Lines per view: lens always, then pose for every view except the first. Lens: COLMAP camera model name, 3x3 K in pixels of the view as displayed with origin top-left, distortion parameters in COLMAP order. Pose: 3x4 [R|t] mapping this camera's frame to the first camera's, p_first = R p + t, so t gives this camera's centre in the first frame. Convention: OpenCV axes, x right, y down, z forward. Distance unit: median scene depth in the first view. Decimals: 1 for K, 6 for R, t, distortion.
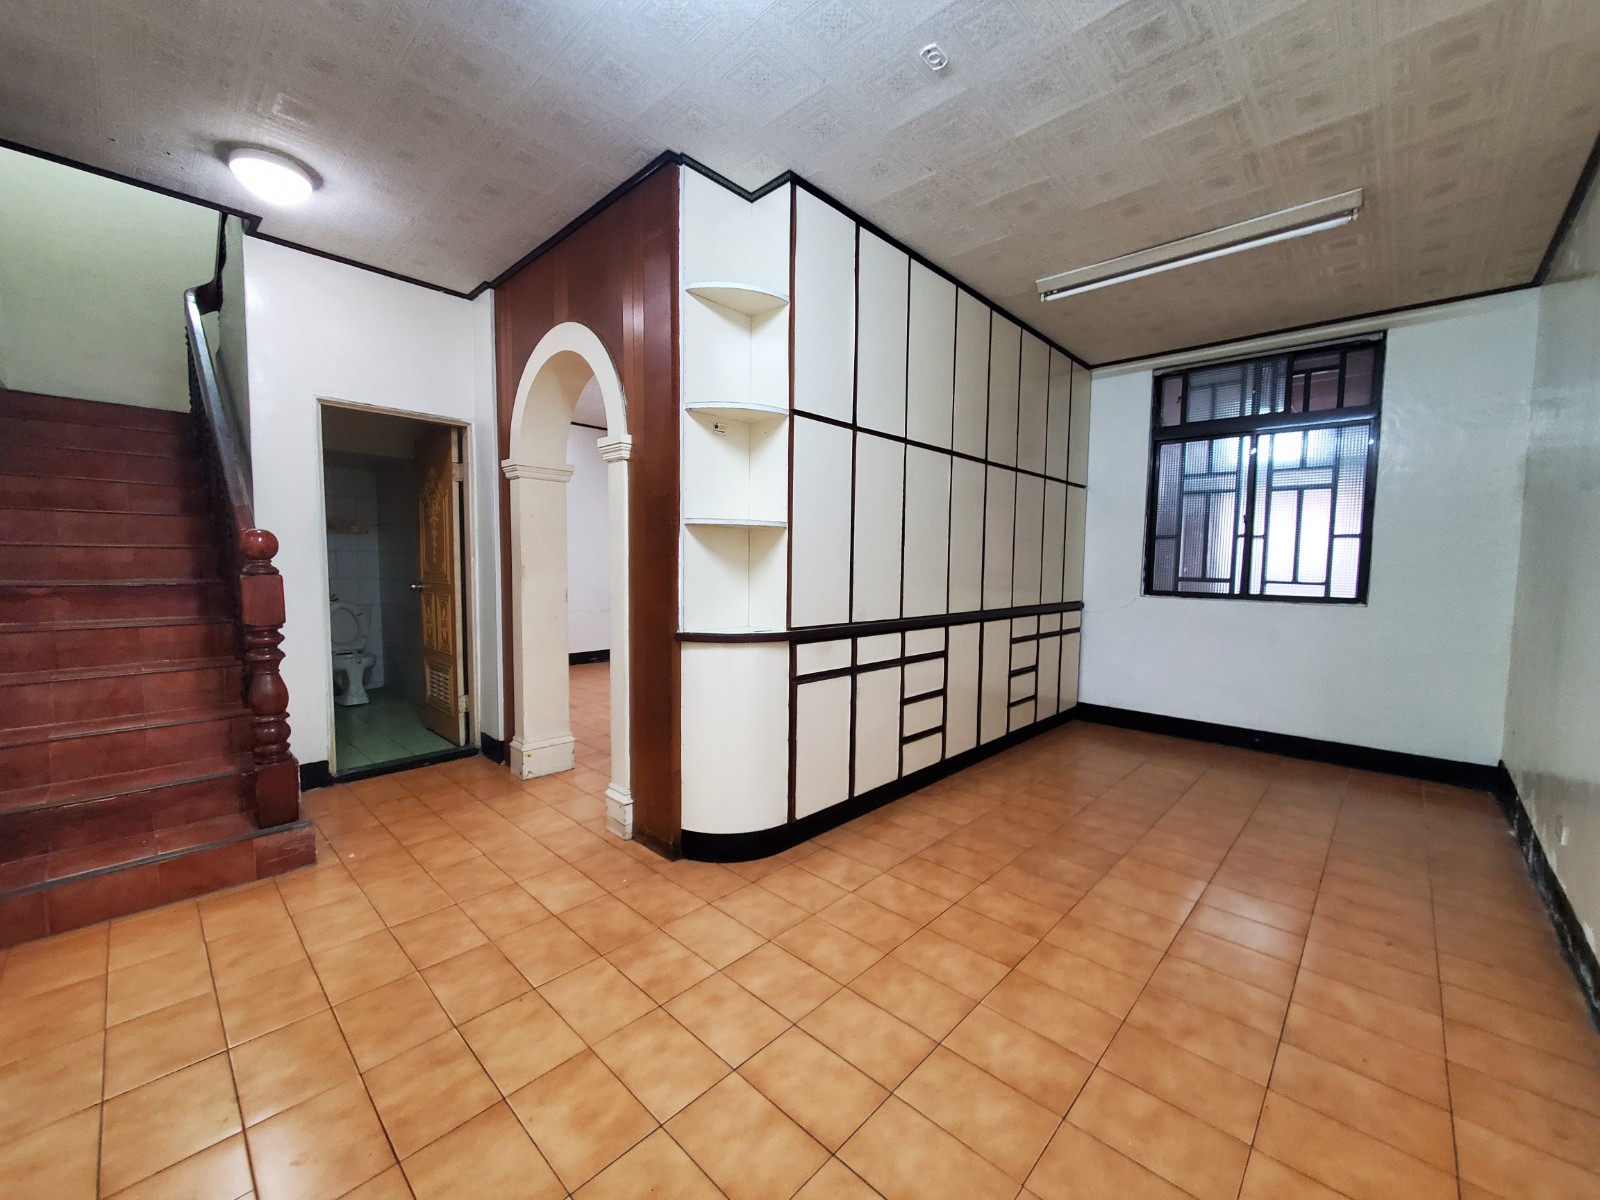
lens RADIAL K [[636.6, 0, 800.8], [0, 636.6, 605.2], [0, 0, 1]] dist [-0.001936, -0.000948]
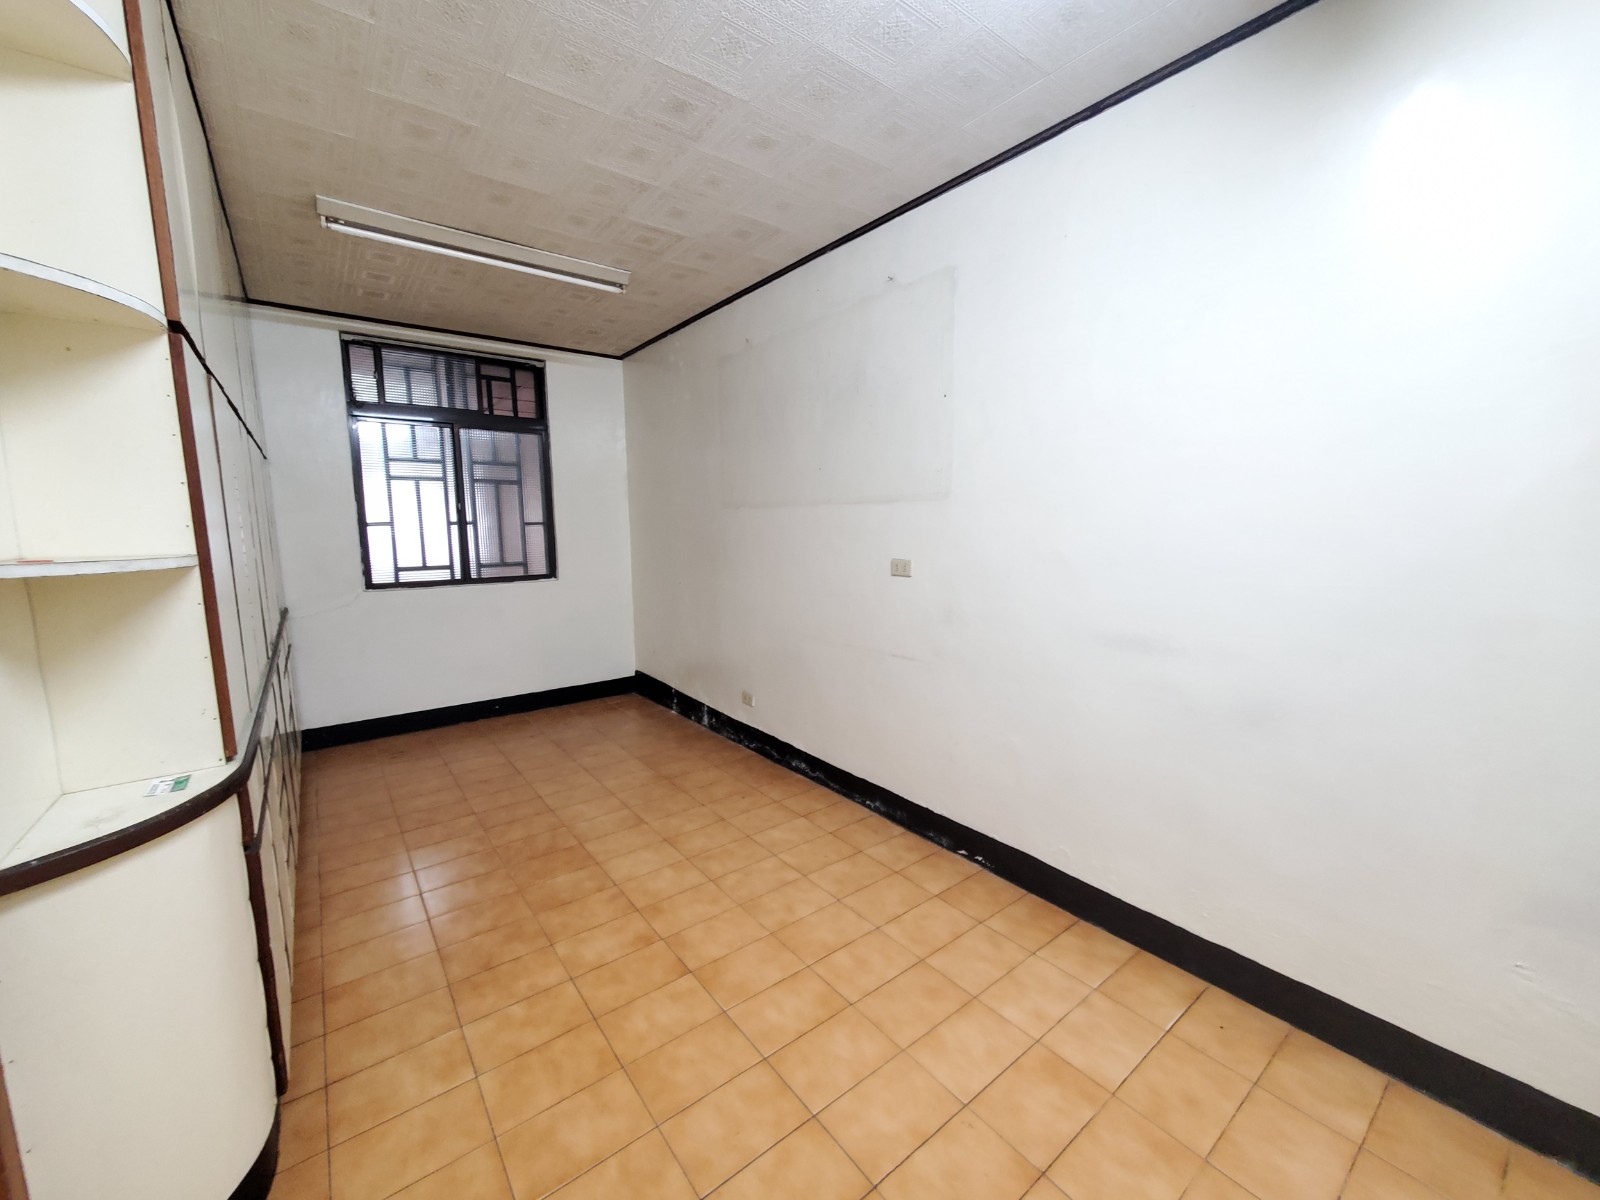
lens RADIAL K [[636.6, 0, 802.1], [0, 636.6, 600.4], [0, 0, 1]] dist [-0.001936, -0.000948]
pose [[0.153990, -0.138014, 0.978386, -0.423523], [0.081216, 0.988614, 0.126674, -0.113063], [-0.984729, 0.059954, 0.163445, 0.441612]]
